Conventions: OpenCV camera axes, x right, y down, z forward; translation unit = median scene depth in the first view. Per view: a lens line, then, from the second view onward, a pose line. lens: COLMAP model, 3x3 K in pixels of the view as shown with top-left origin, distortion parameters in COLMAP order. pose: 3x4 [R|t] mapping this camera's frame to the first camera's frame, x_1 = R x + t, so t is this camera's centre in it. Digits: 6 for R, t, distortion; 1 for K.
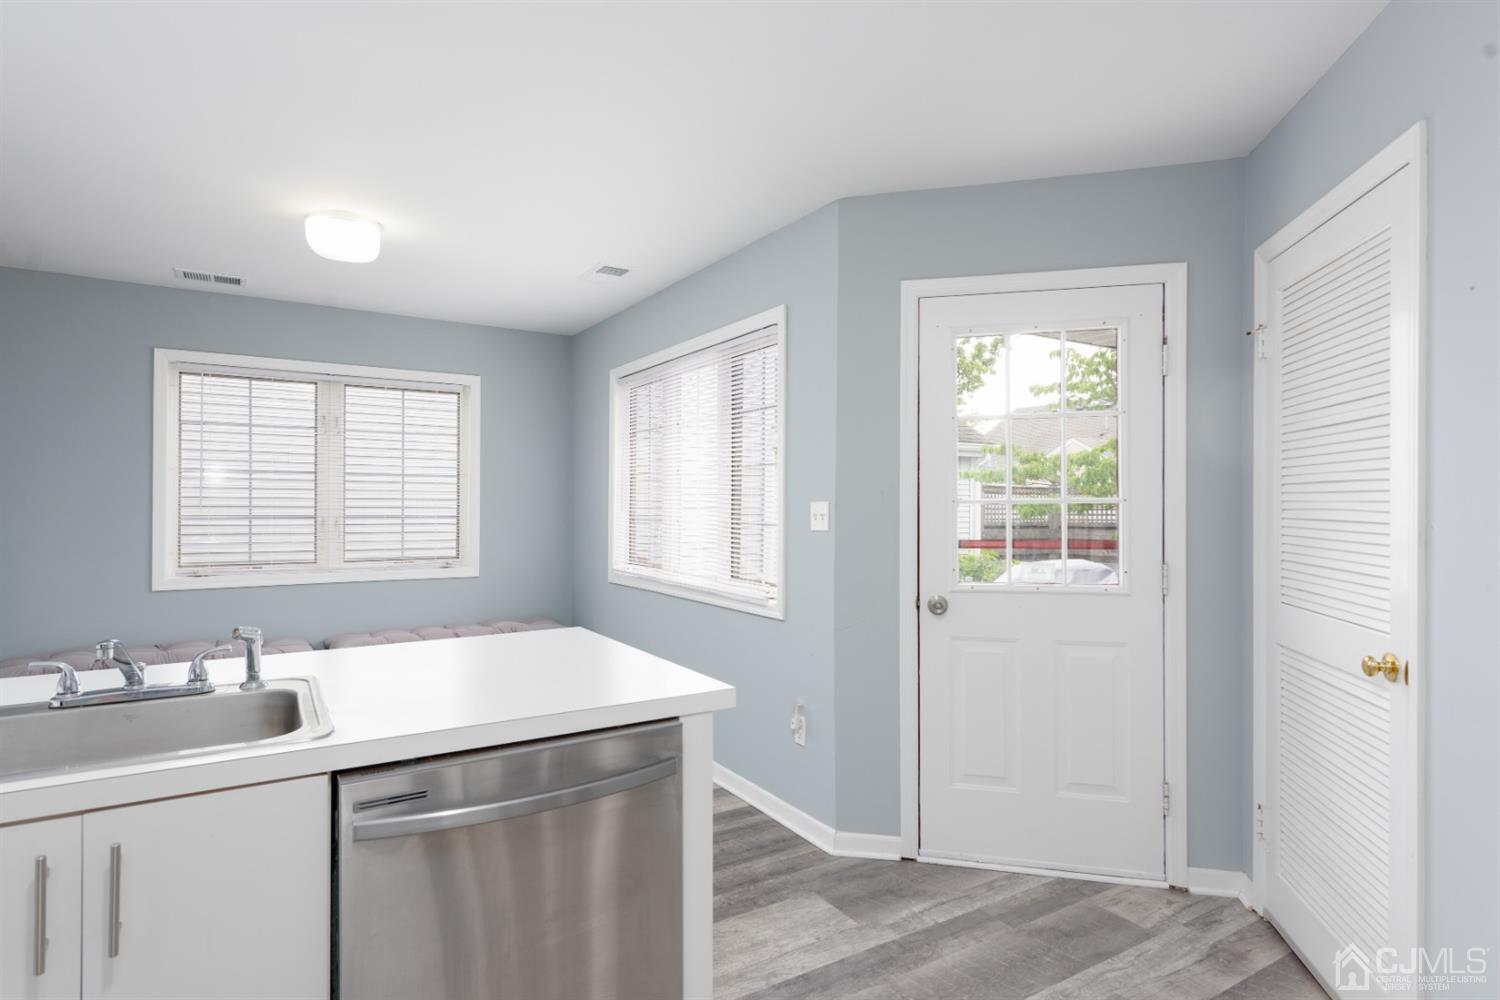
lens RADIAL K [[799.0, 0, 752.2], [0, 799.0, 507.6], [0, 0, 1]] dist [0.003276, -0.001258]
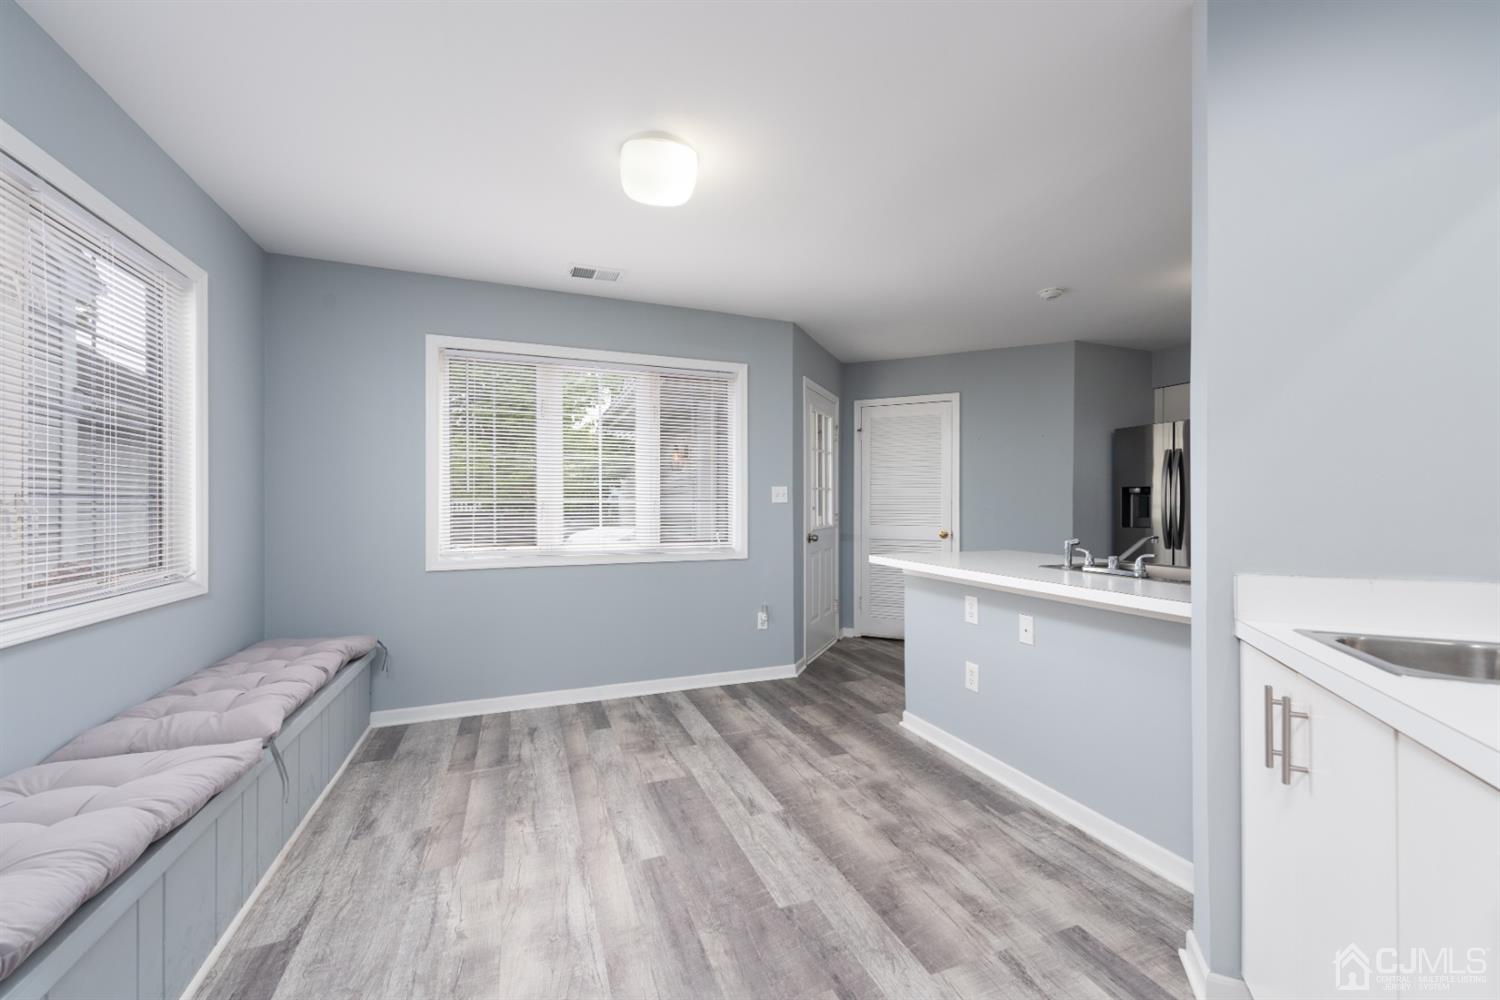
lens RADIAL K [[592.5, 0, 746.2], [0, 592.5, 500.7], [0, 0, 1]] dist [0.008462, -0.000410]
pose [[0.173781, 0.006113, 0.984765, -0.792417], [0.009763, 0.999921, -0.007930, 0.023138], [-0.984736, 0.010992, 0.173708, 0.544340]]
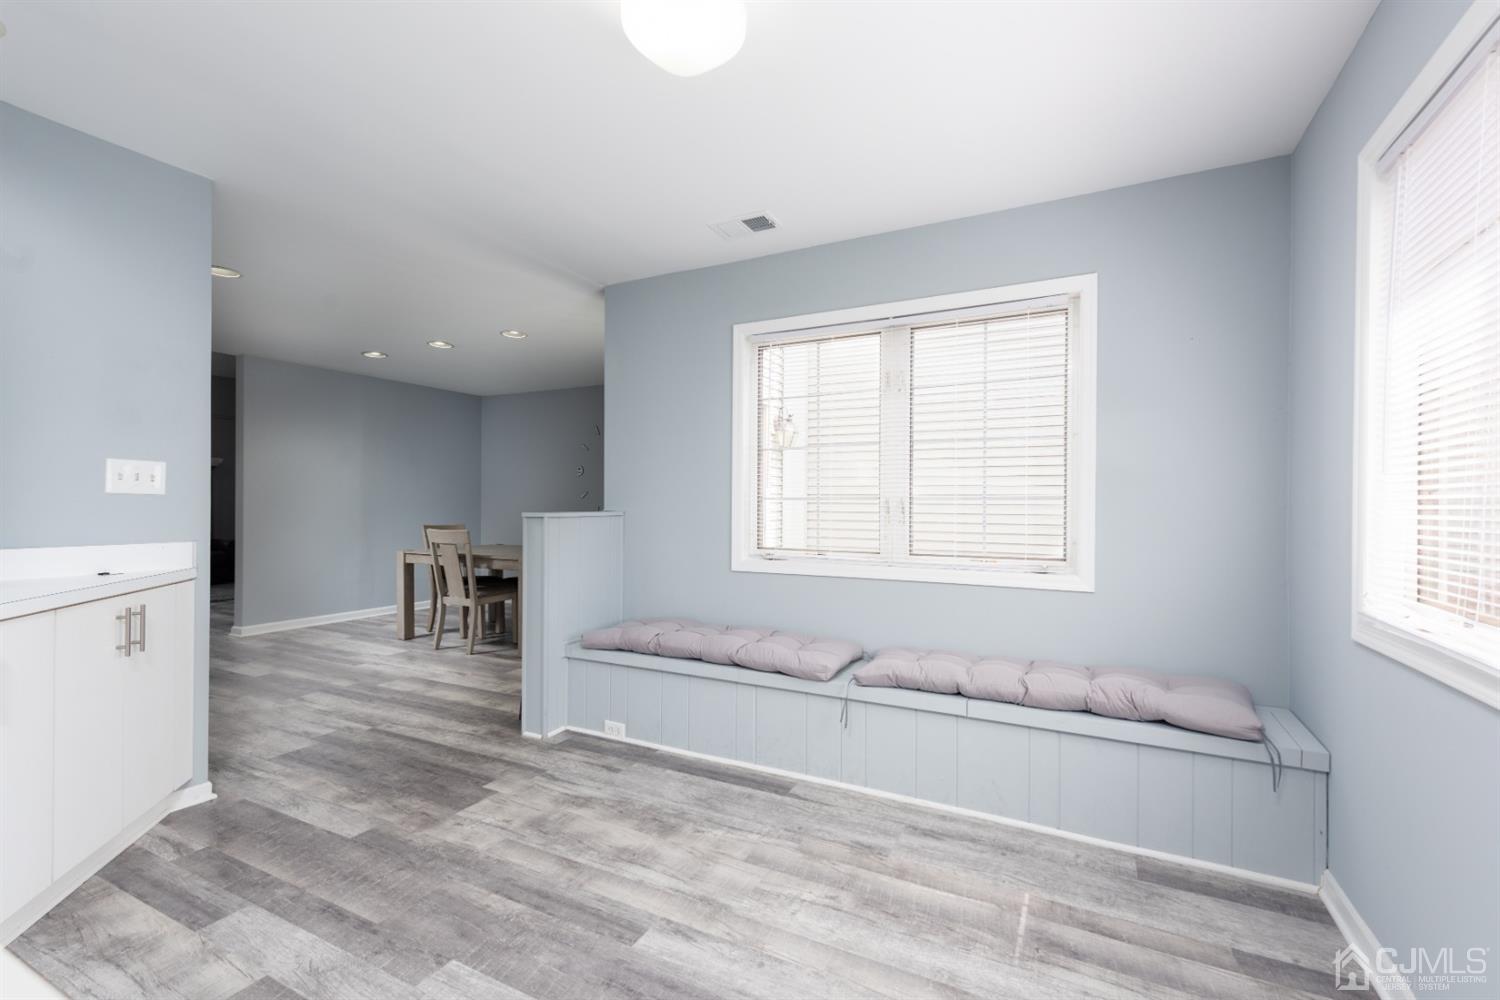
lens RADIAL K [[660.3, 0, 739.5], [0, 660.3, 503.1], [0, 0, 1]] dist [0.011965, -0.000686]
pose [[0.509174, -0.004871, -0.860650, -0.037871], [-0.009292, 0.999895, -0.011157, 0.026944], [0.860613, 0.013678, 0.509075, 0.537201]]
